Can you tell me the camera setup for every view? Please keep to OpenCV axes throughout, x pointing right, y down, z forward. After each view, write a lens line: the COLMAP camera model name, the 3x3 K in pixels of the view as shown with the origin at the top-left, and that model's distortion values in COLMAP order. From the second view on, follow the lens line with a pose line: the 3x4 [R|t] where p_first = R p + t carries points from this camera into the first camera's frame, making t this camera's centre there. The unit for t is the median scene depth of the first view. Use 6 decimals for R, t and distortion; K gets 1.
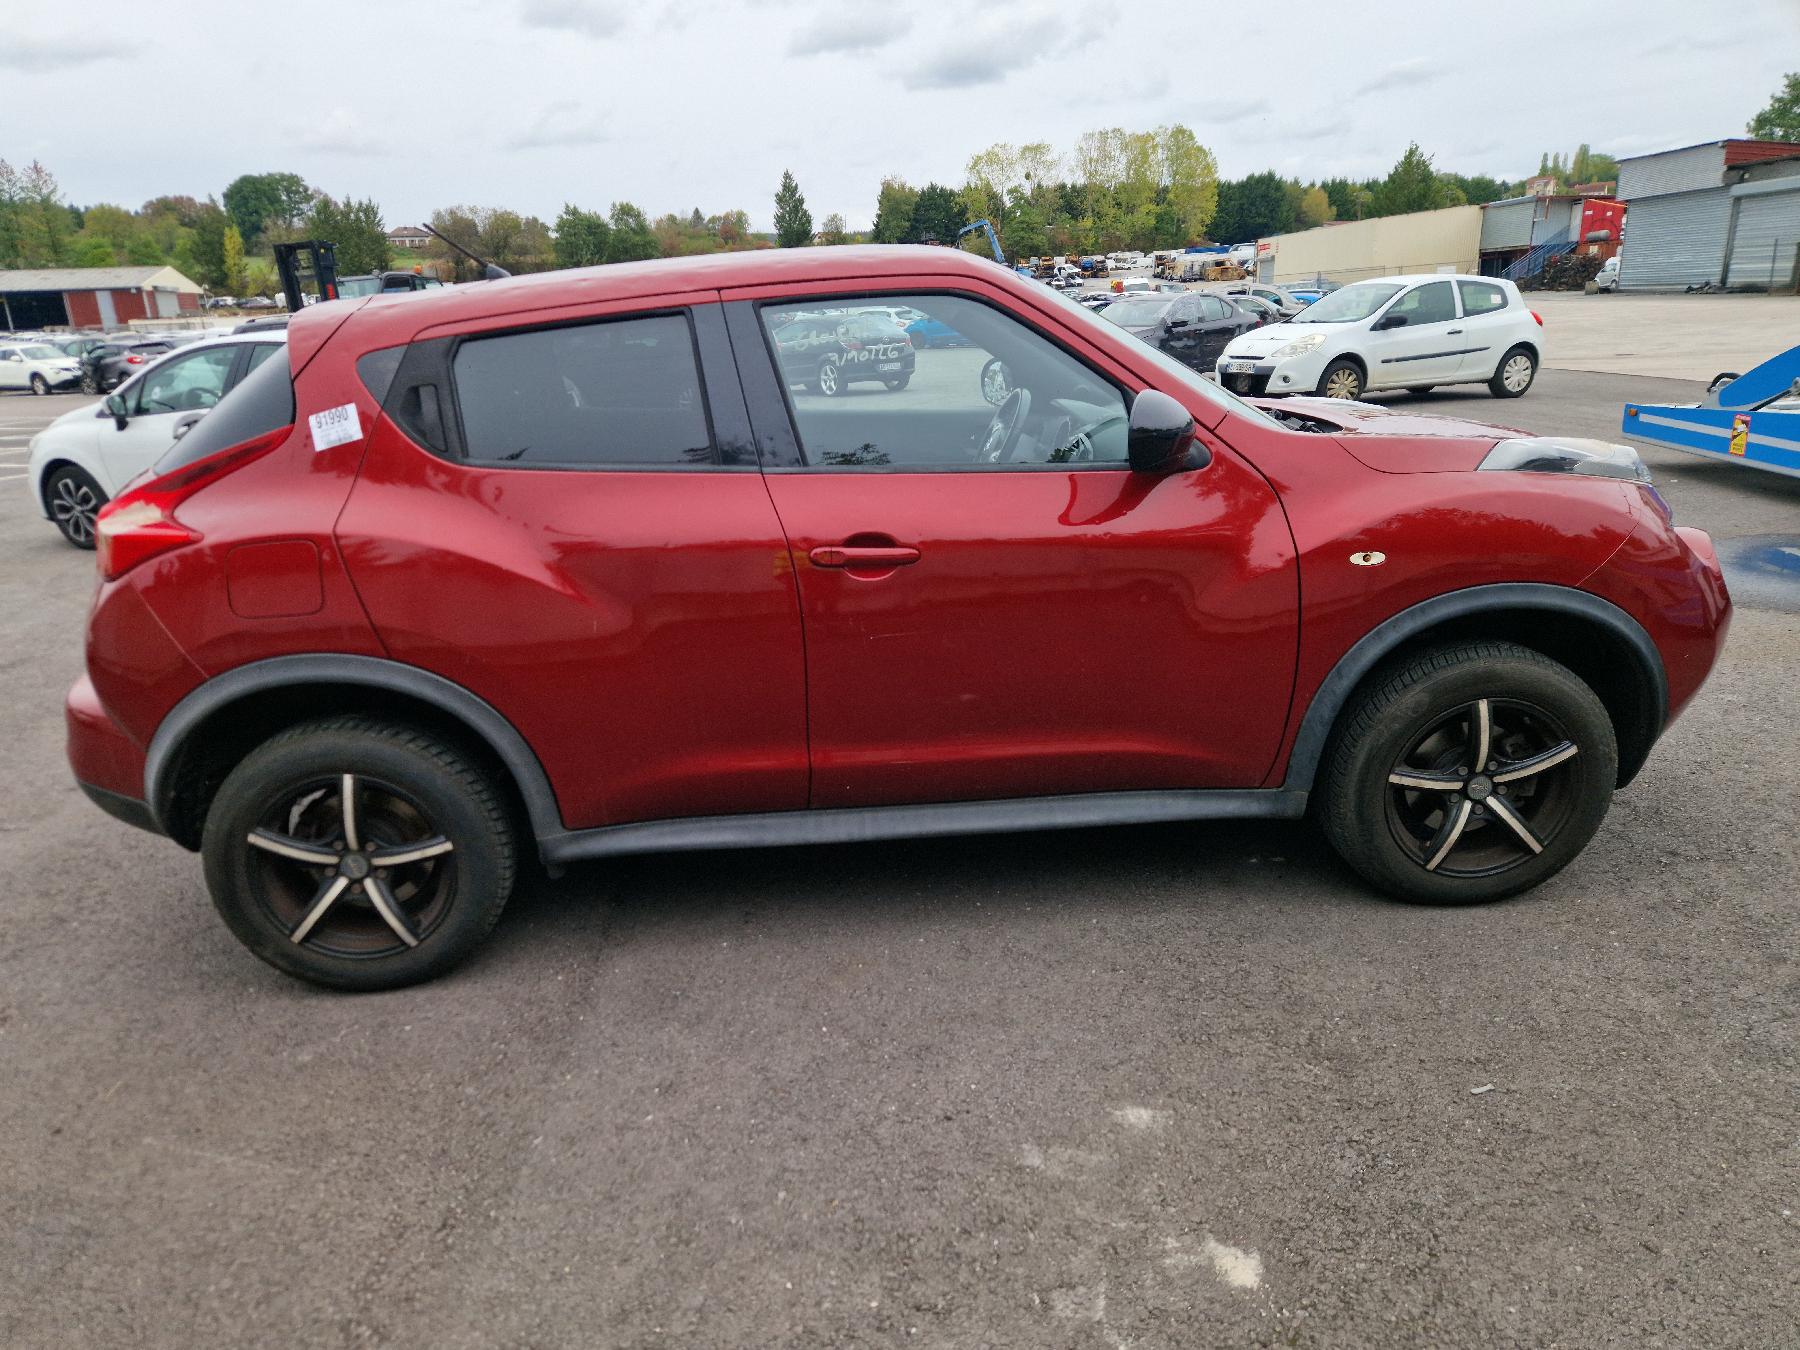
lens RADIAL K [[1204.4, 0, 864.2], [0, 1204.4, 679.3], [0, 0, 1]] dist [0.081852, -0.068557]
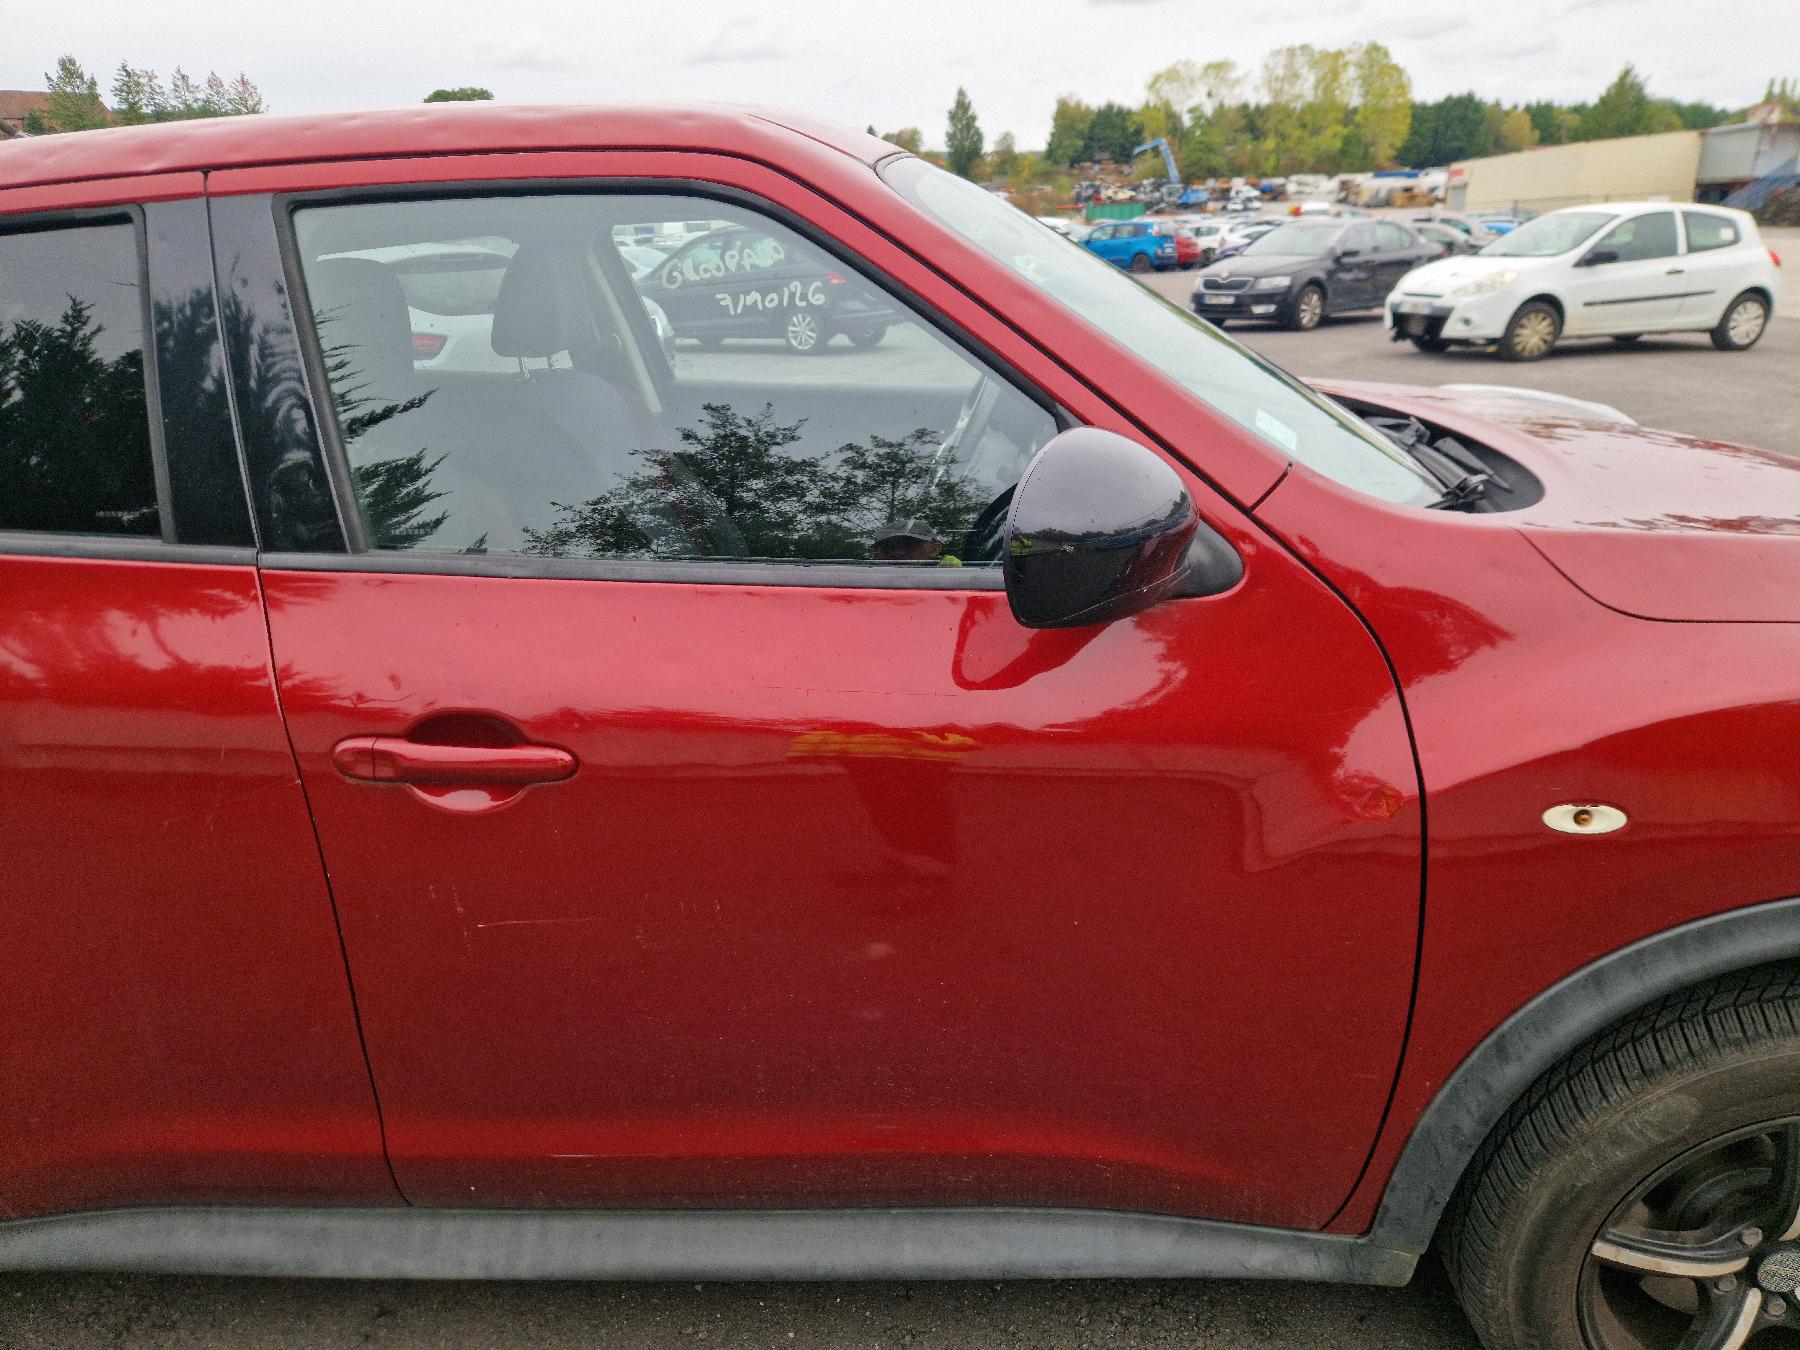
lens RADIAL K [[1201.2, 0, 901.6], [0, 1201.2, 663.8], [0, 0, 1]] dist [0.045335, -0.033758]
pose [[0.994708, 0.050783, -0.089314, 0.036563], [-0.046361, 0.997627, 0.050905, -0.029828], [0.091687, -0.046495, 0.994702, 0.097457]]
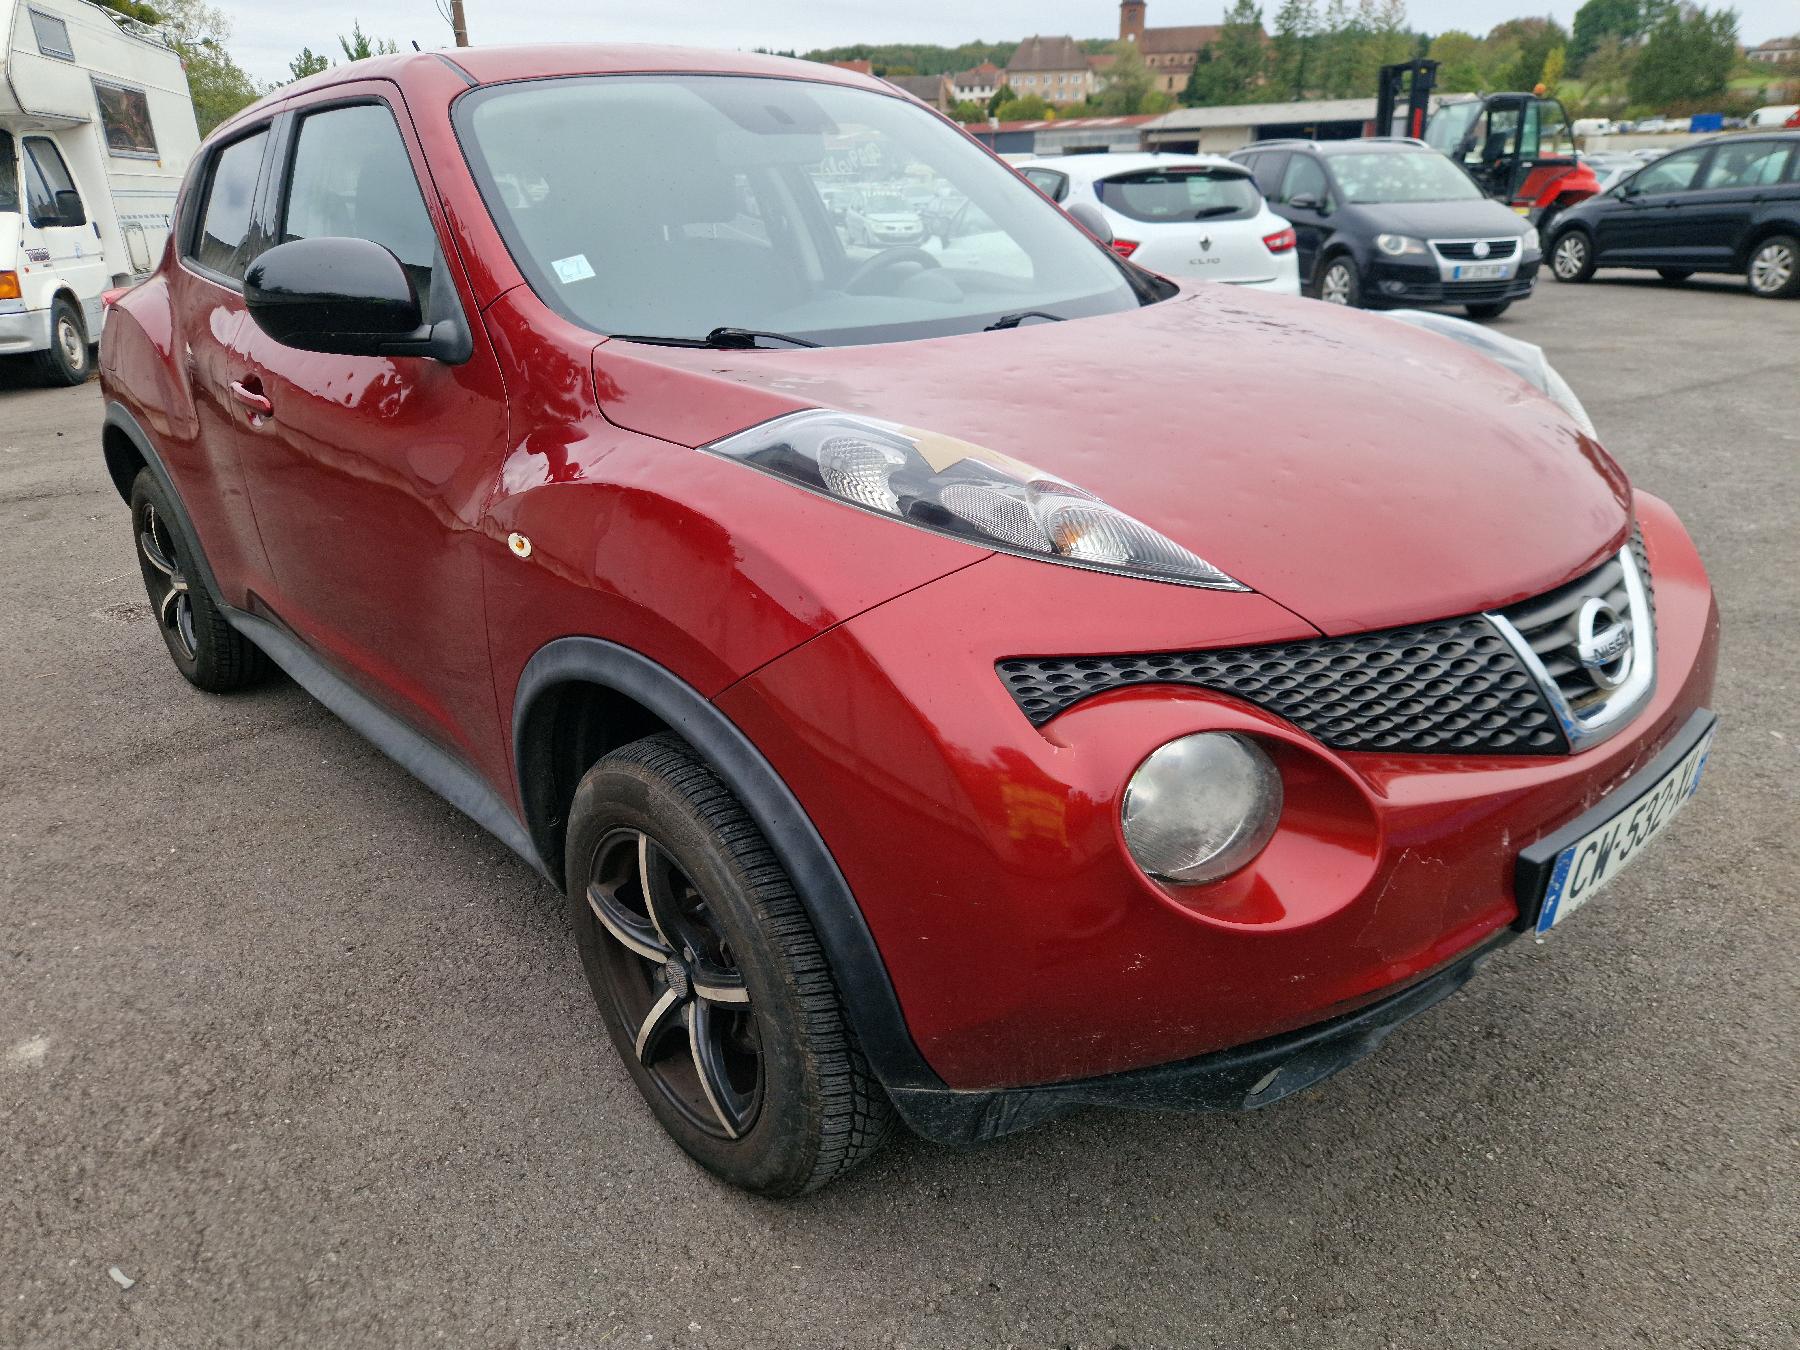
lens RADIAL K [[1198.9, 0, 874.0], [0, 1198.9, 662.2], [0, 0, 1]] dist [0.078040, -0.059528]
pose [[0.625410, 0.321007, -0.711207, 0.178837], [-0.239362, 0.946440, 0.216695, -0.039902], [0.742676, 0.034713, 0.668751, 0.128739]]
